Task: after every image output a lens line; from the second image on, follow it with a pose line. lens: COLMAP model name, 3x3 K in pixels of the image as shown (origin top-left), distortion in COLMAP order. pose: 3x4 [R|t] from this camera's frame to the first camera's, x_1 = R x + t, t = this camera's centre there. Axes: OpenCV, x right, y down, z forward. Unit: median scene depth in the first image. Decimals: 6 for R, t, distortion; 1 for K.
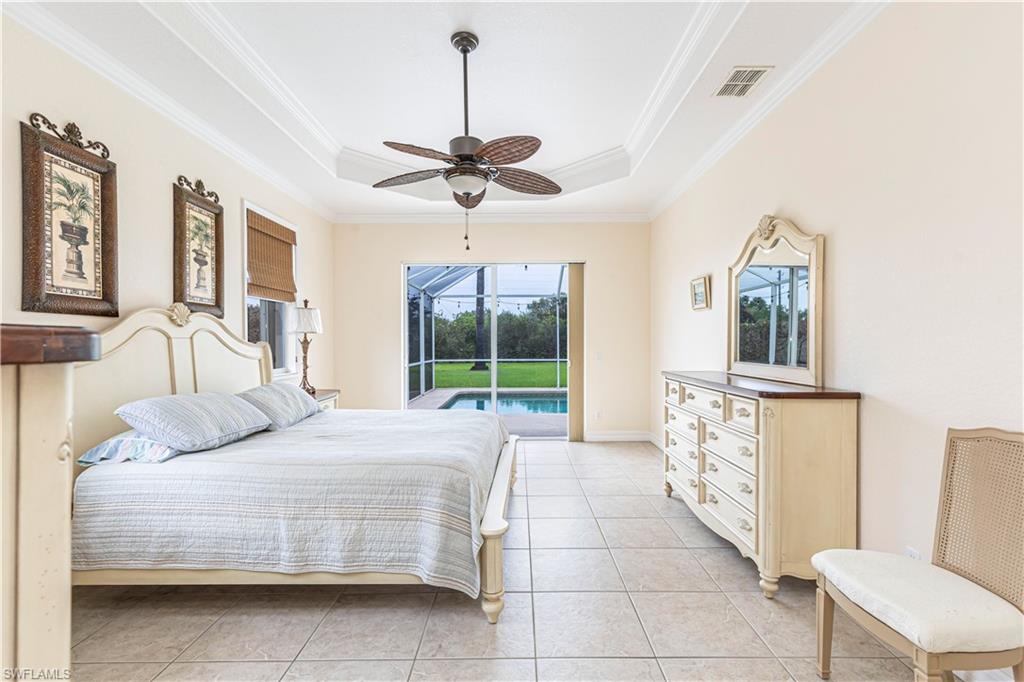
lens RADIAL K [[456.6, 0, 521.2], [0, 456.6, 344.6], [0, 0, 1]] dist [0.003142, 0.000449]
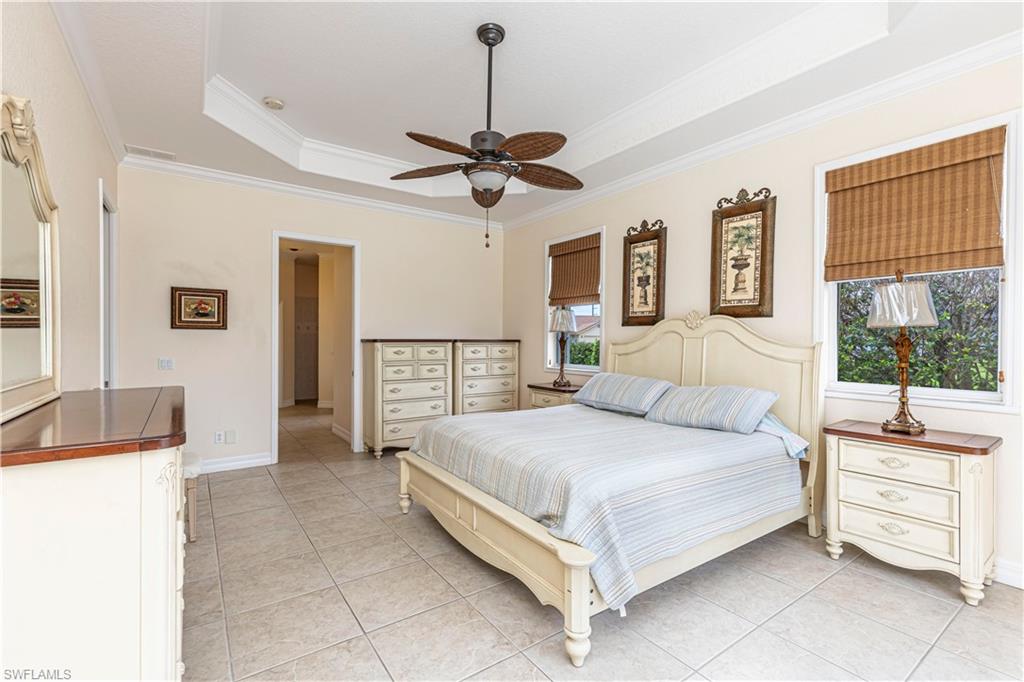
lens RADIAL K [[456.6, 0, 521.2], [0, 456.6, 344.6], [0, 0, 1]] dist [0.003142, 0.000449]
pose [[-0.815521, -0.018866, -0.578420, 0.362729], [-0.024806, 0.999689, 0.002367, 0.012357], [0.578196, 0.016278, -0.815735, 1.760976]]
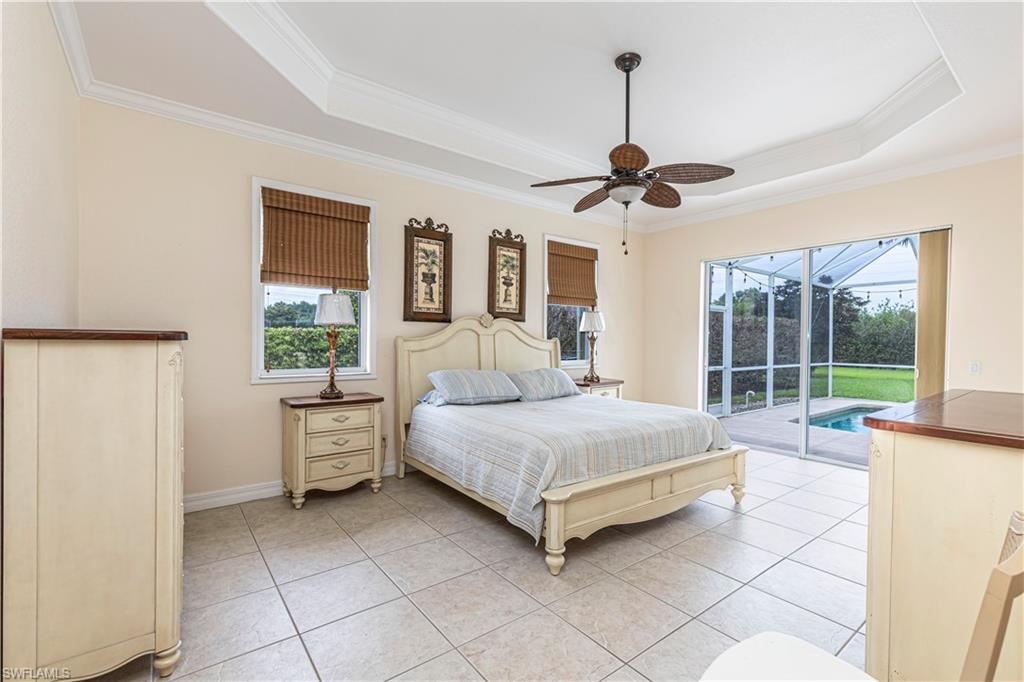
lens RADIAL K [[456.6, 0, 521.2], [0, 456.6, 344.6], [0, 0, 1]] dist [0.003142, 0.000449]
pose [[0.616240, 0.019348, -0.787320, 0.559193], [-0.016787, 0.999794, 0.011430, -0.002044], [0.787379, 0.006173, 0.616438, 0.133657]]
